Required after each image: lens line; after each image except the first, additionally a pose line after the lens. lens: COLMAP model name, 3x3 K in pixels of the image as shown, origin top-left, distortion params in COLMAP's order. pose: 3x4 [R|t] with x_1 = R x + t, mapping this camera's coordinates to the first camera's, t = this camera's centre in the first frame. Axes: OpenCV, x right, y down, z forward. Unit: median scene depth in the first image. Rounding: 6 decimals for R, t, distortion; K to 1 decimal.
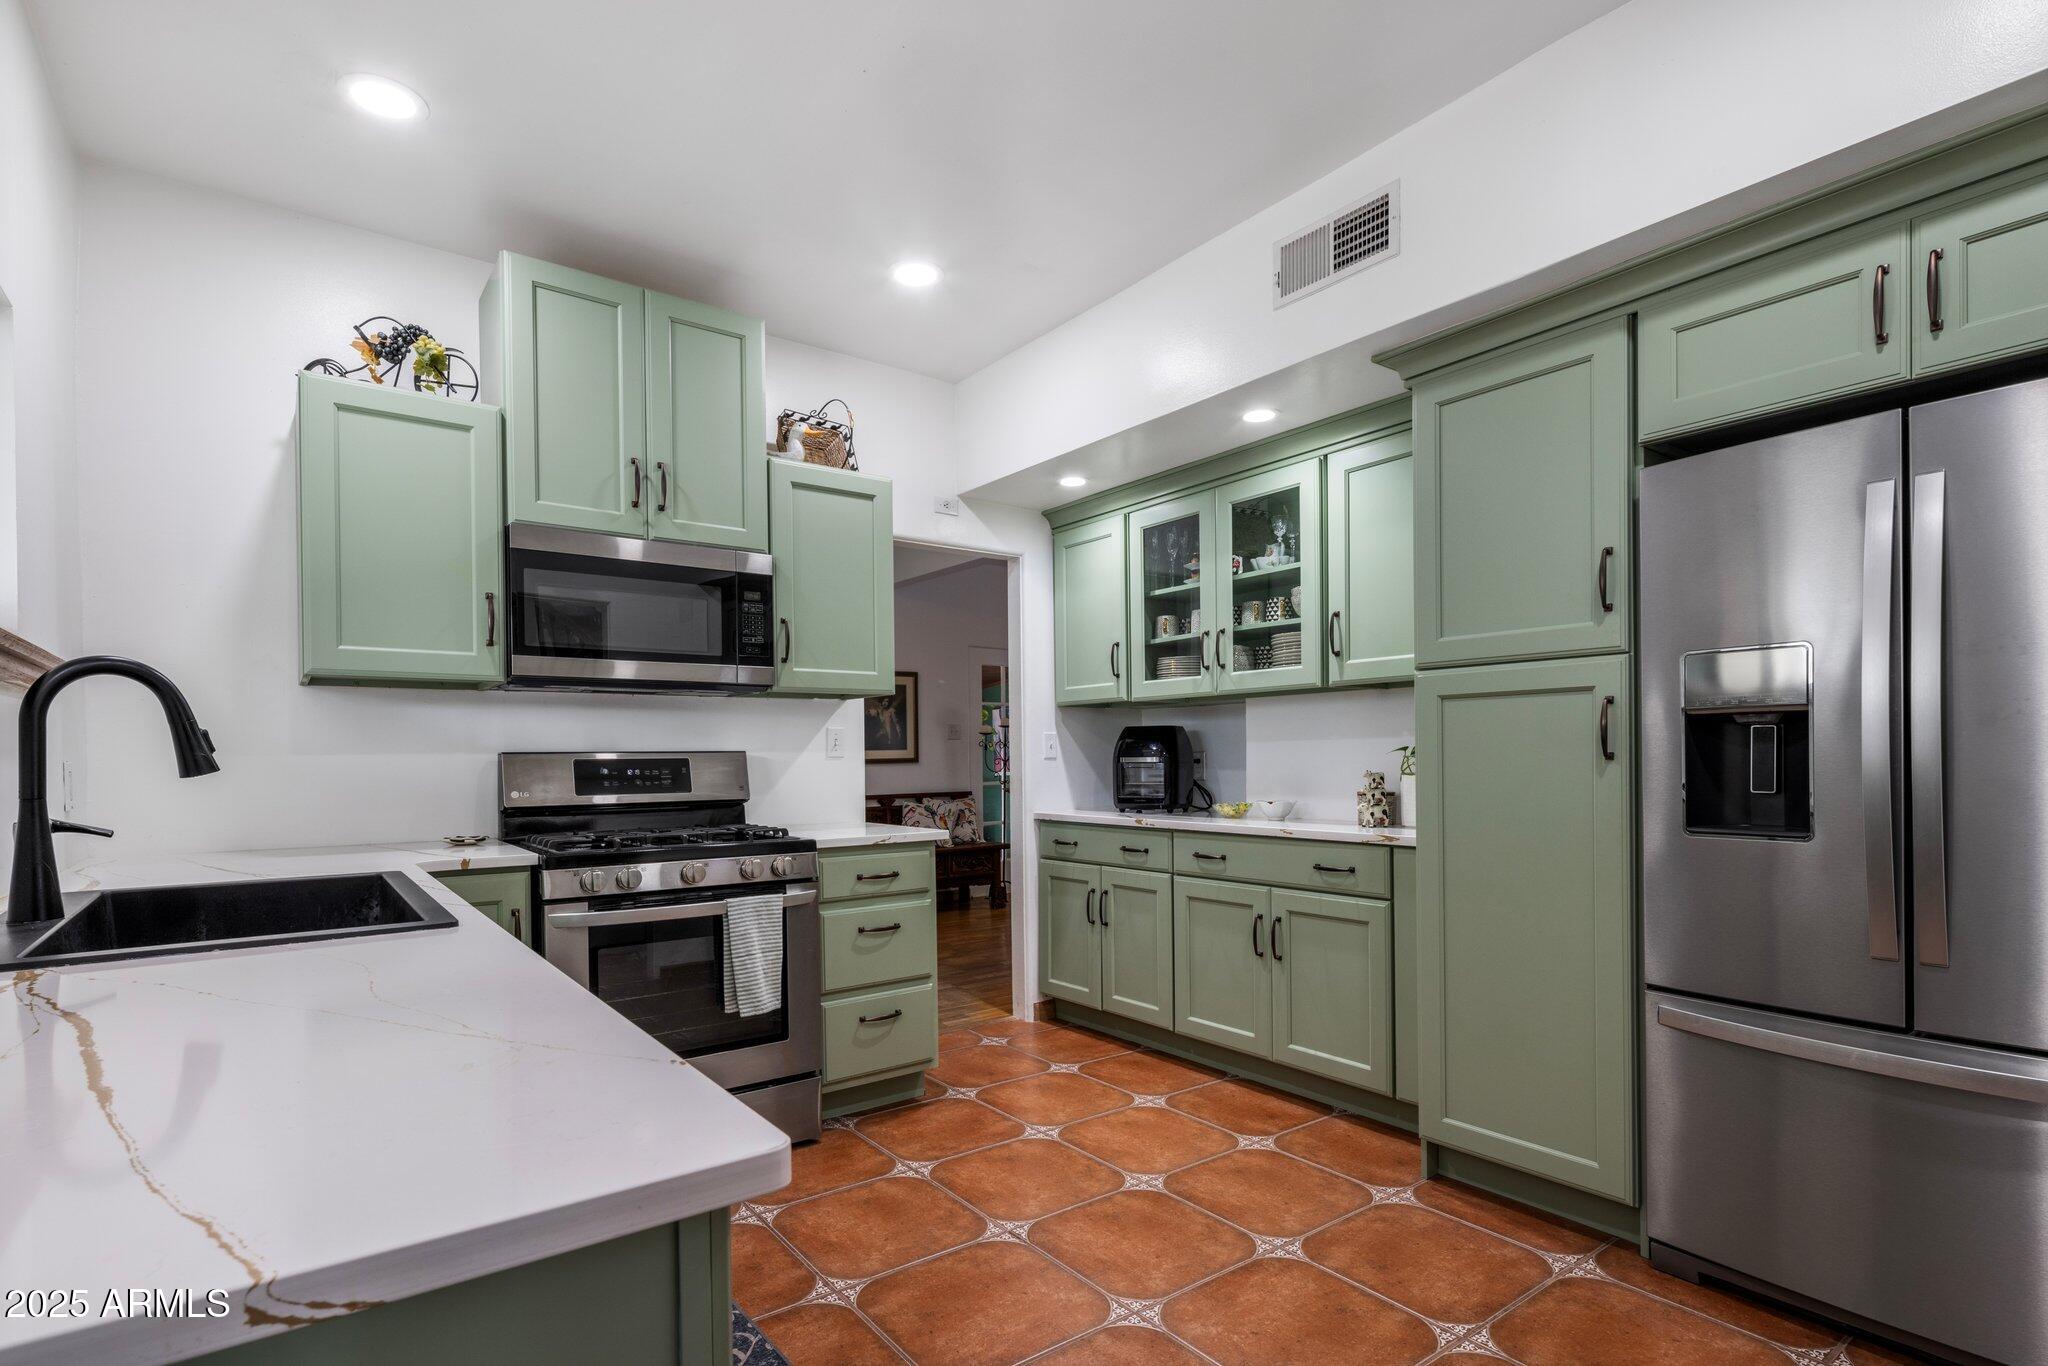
lens RADIAL K [[995.6, 0, 1019.5], [0, 995.6, 758.5], [0, 0, 1]] dist [-0.003892, -0.000103]
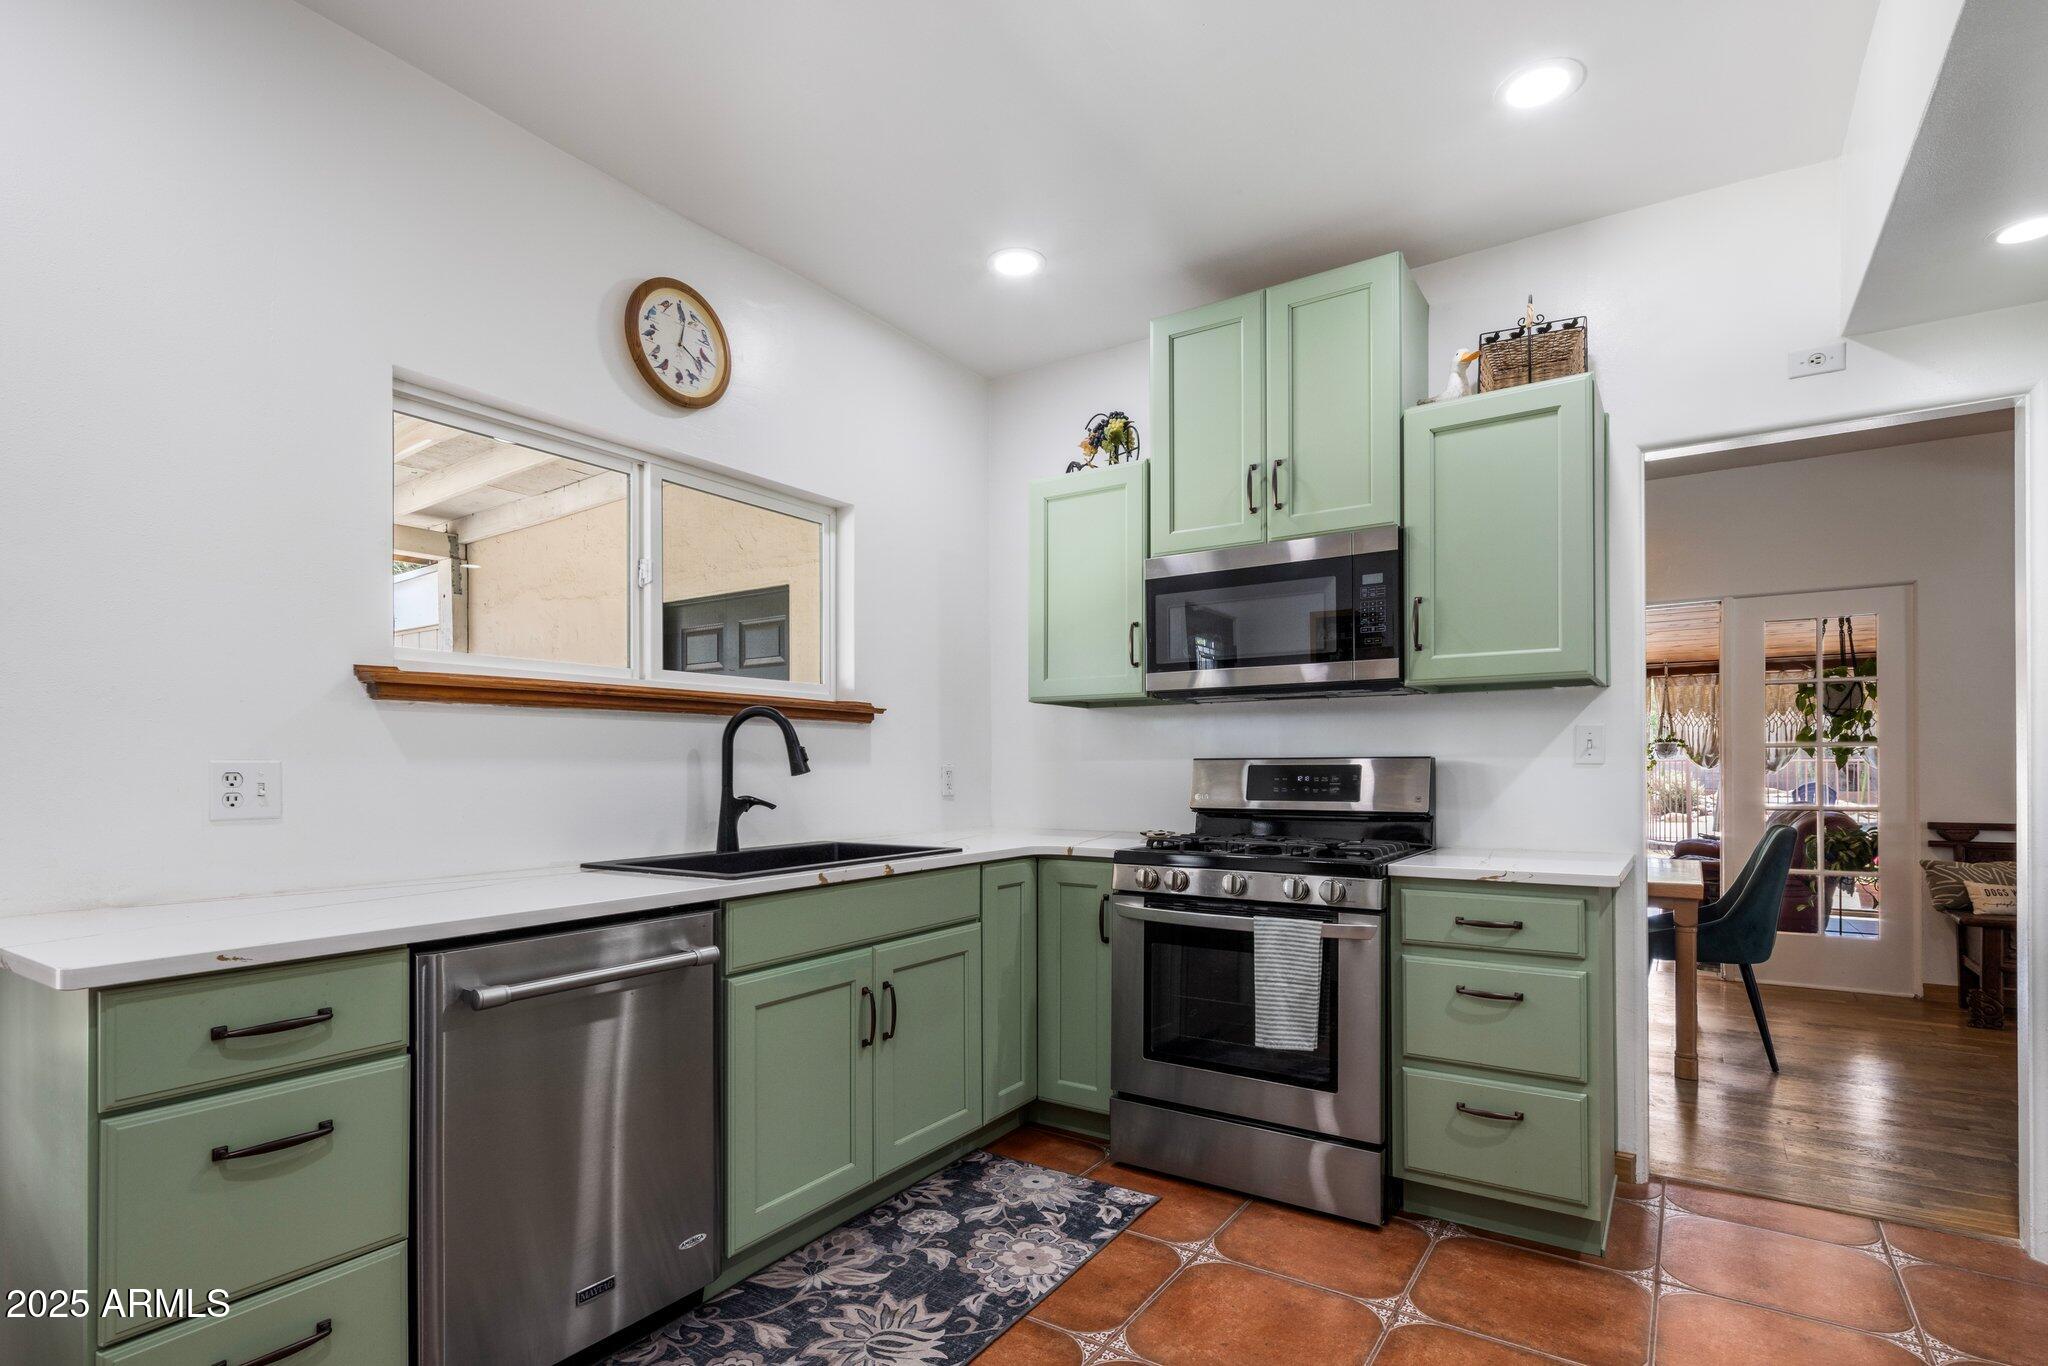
lens RADIAL K [[995.6, 0, 1023.7], [0, 995.6, 755.6], [0, 0, 1]] dist [-0.003892, -0.000103]
pose [[0.330614, -0.002207, -0.943763, 0.452407], [-0.001887, 0.999994, -0.003000, -0.005525], [0.943764, 0.002773, 0.330608, 0.426118]]
